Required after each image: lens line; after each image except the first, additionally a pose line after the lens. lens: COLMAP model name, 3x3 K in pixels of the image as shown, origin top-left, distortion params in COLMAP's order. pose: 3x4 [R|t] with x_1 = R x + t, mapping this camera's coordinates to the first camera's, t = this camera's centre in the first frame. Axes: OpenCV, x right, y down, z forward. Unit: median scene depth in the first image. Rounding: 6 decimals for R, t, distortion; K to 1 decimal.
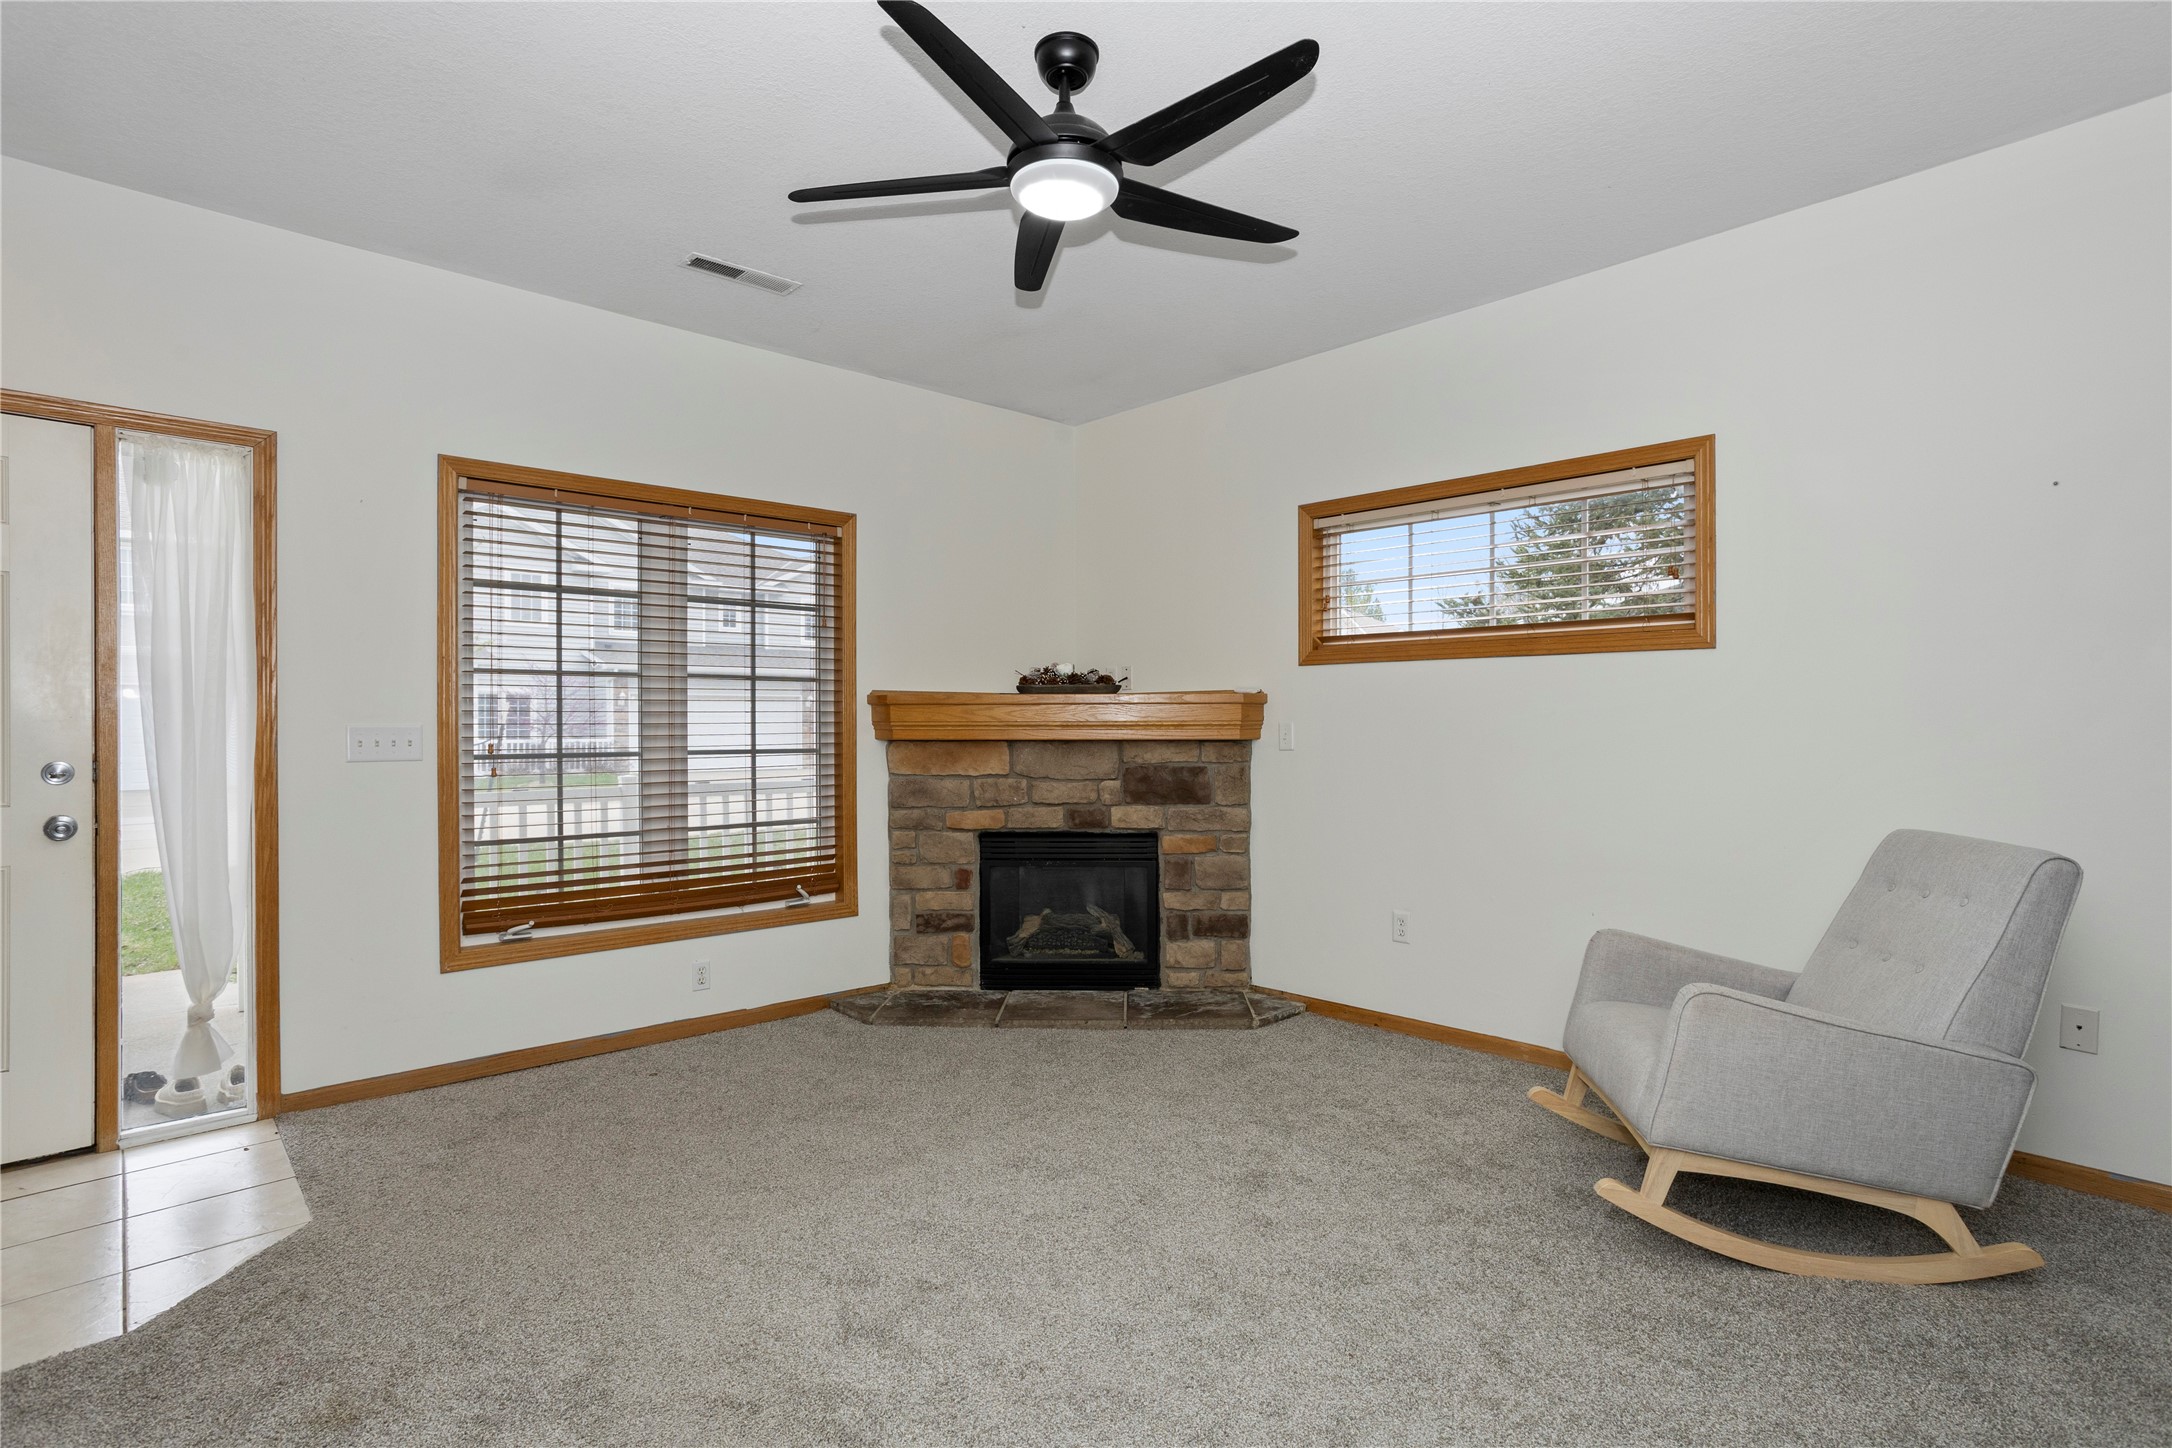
lens RADIAL K [[1063.1, 0, 1085.4], [0, 1063.1, 721.1], [0, 0, 1]] dist [-0.047896, 0.010198]
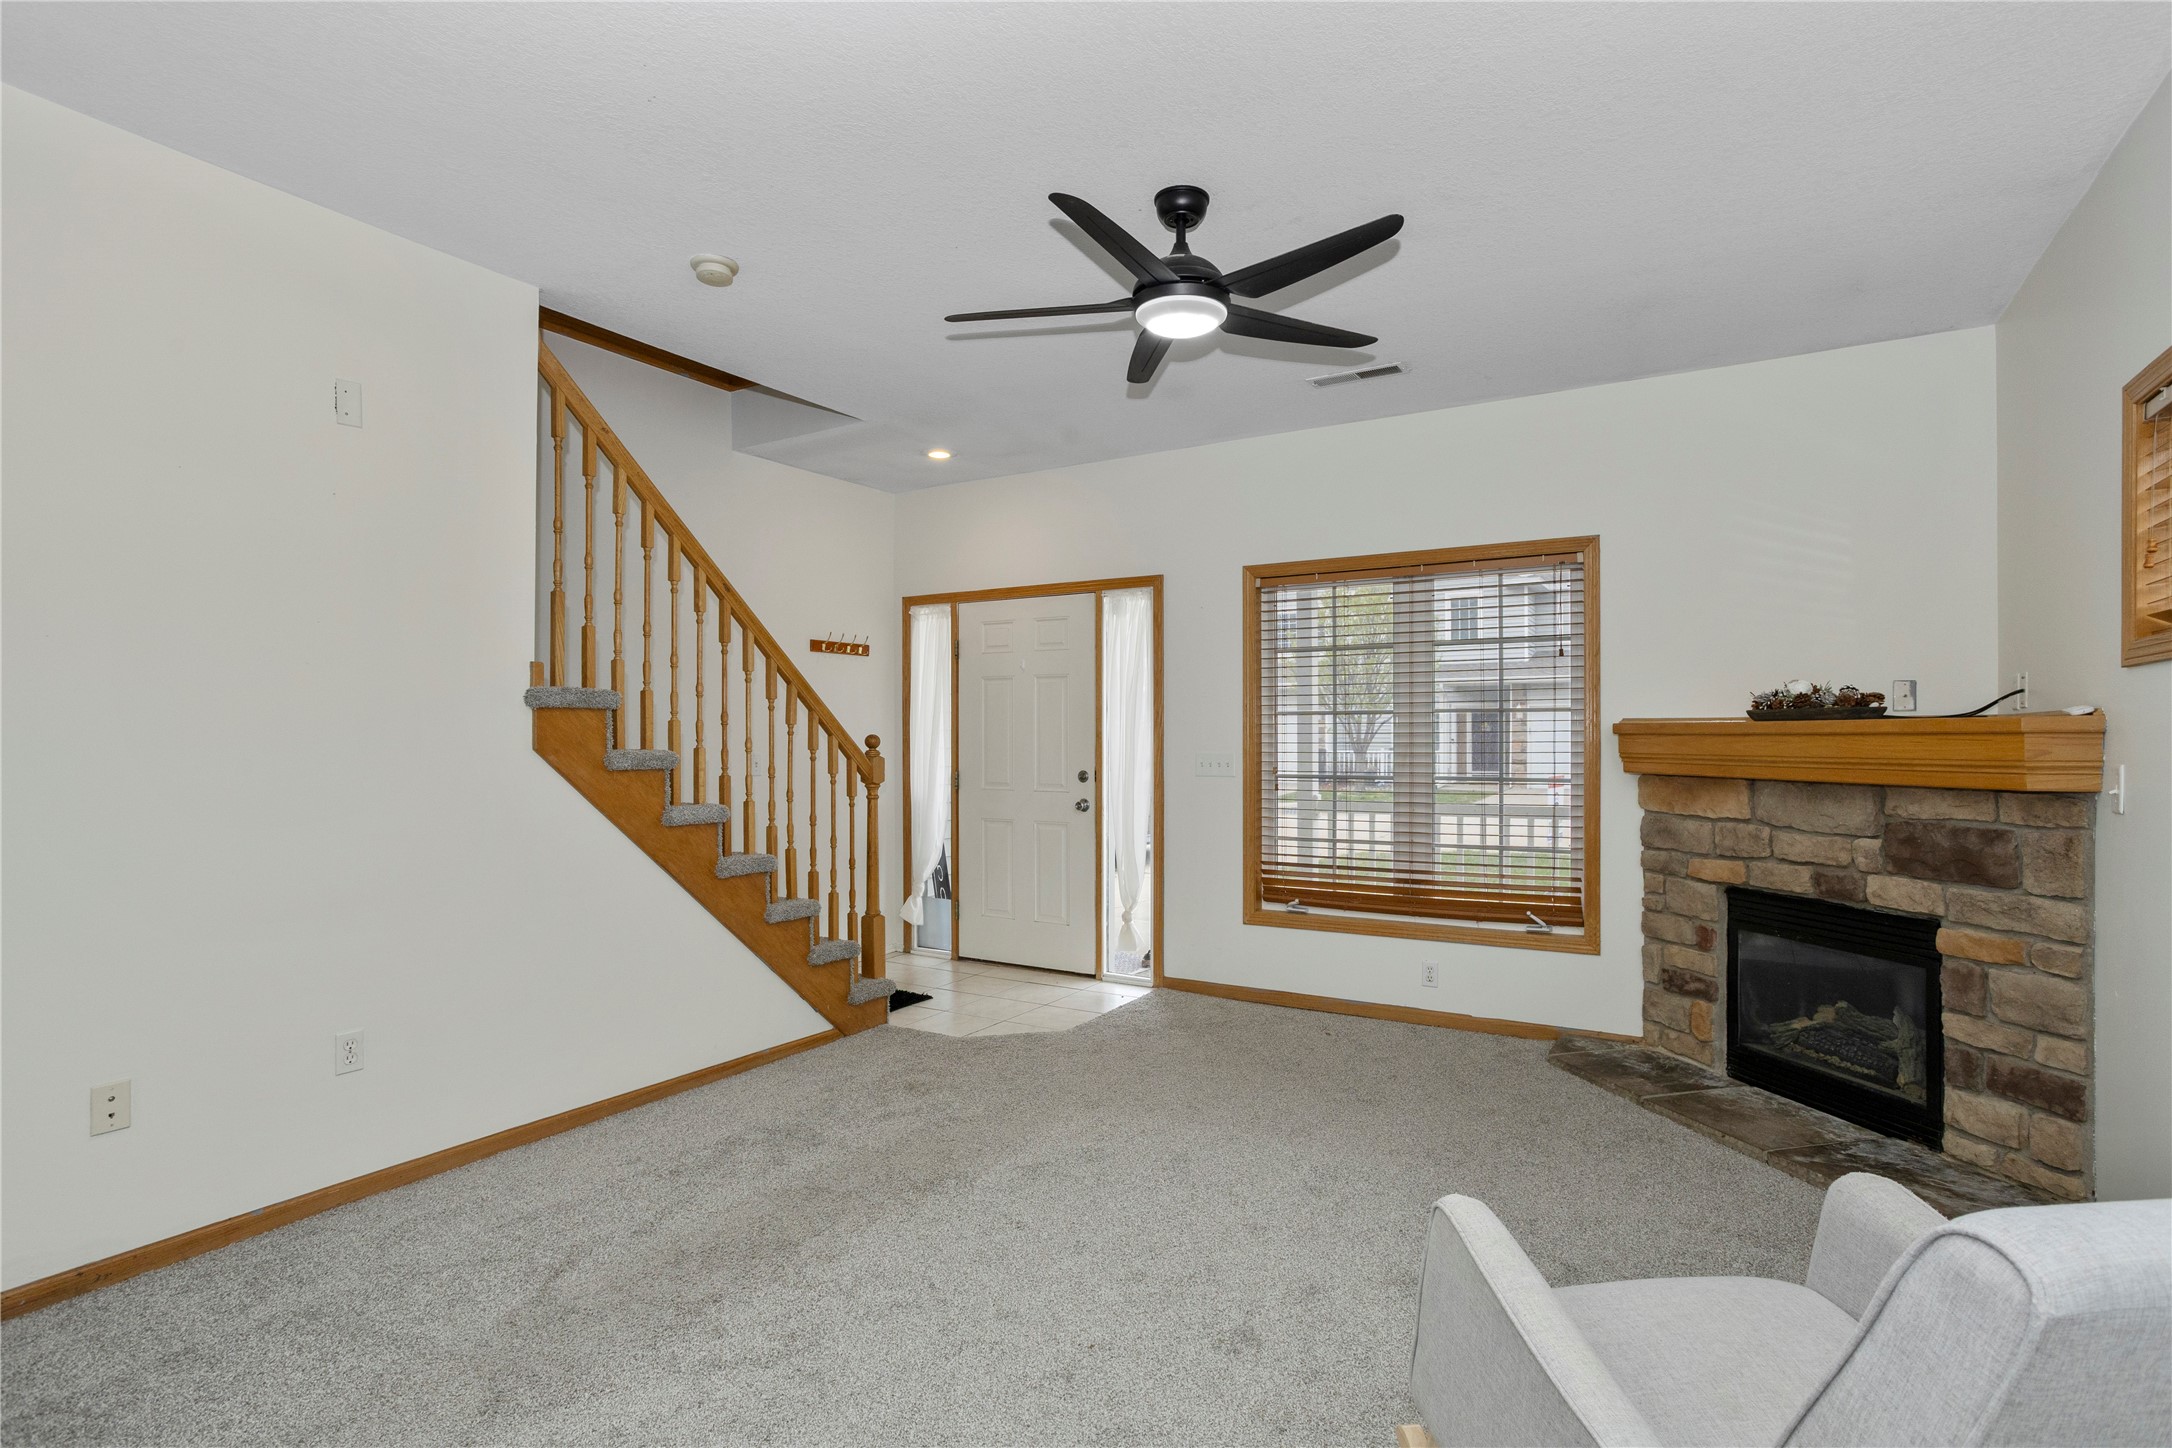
lens RADIAL K [[1063.1, 0, 1100.0], [0, 1063.1, 730.0], [0, 0, 1]] dist [-0.047896, 0.010198]
pose [[0.268834, -0.003823, -0.963179, 0.568433], [0.003764, 0.999989, -0.002918, -0.018366], [0.963179, -0.002841, 0.268846, 0.307920]]
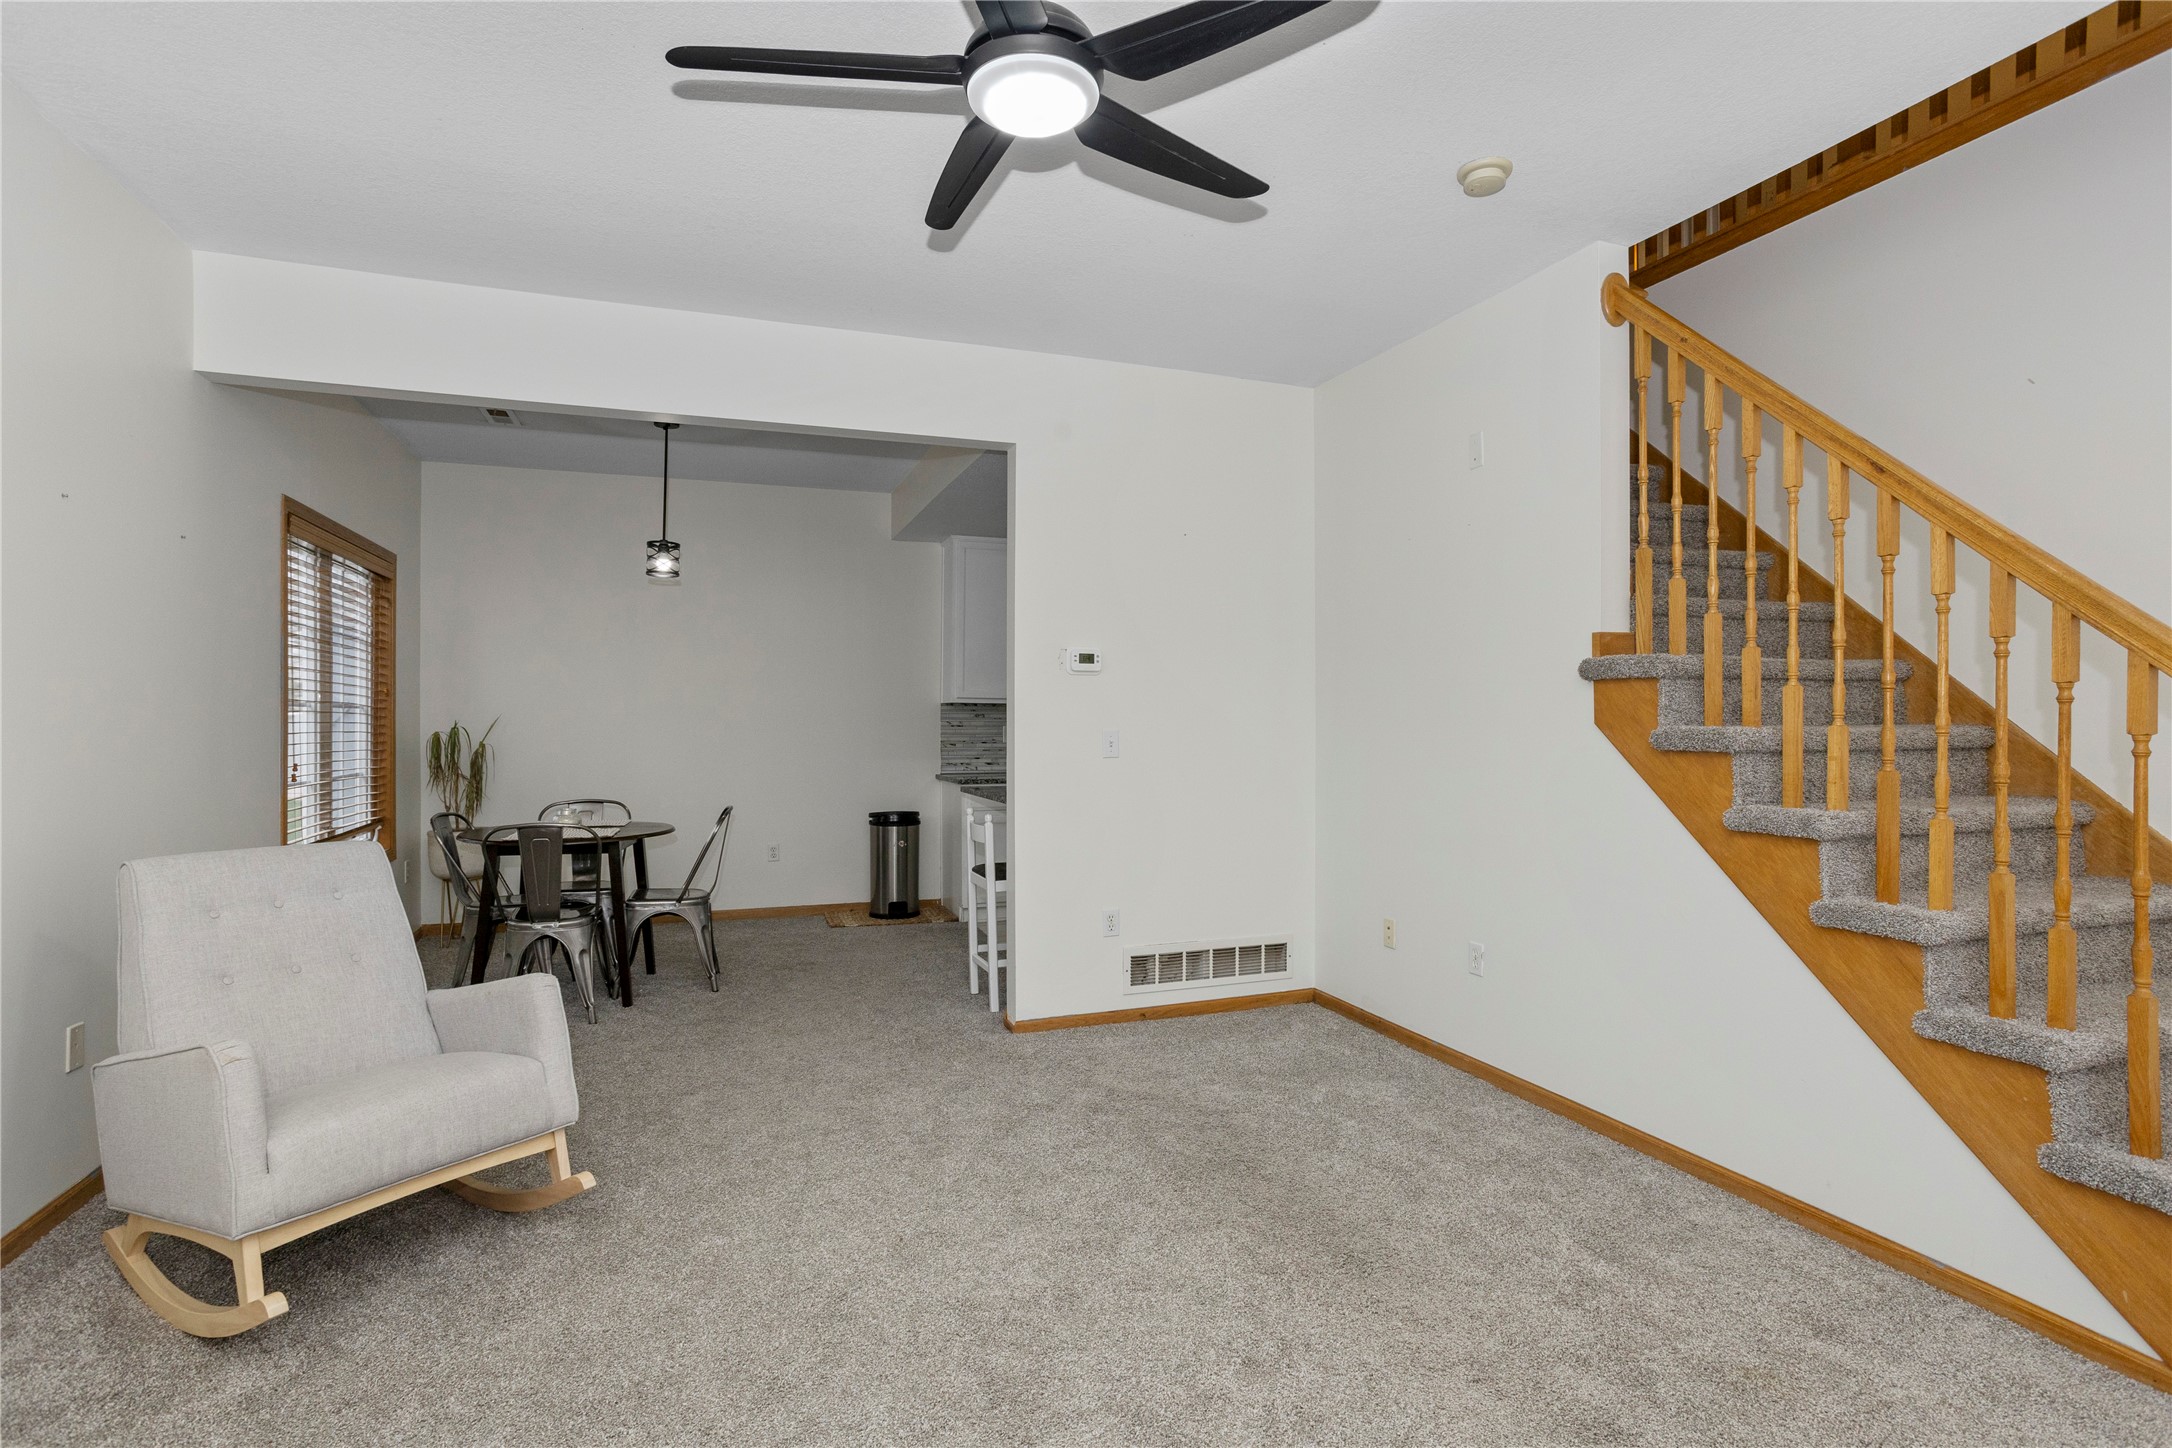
lens RADIAL K [[1063.1, 0, 1089.6], [0, 1063.1, 726.6], [0, 0, 1]] dist [-0.047896, 0.010198]
pose [[-0.906826, 0.000960, 0.421504, -0.205702], [0.001637, 0.999998, 0.001244, -0.007613], [-0.421502, 0.001818, -0.906826, 0.884458]]
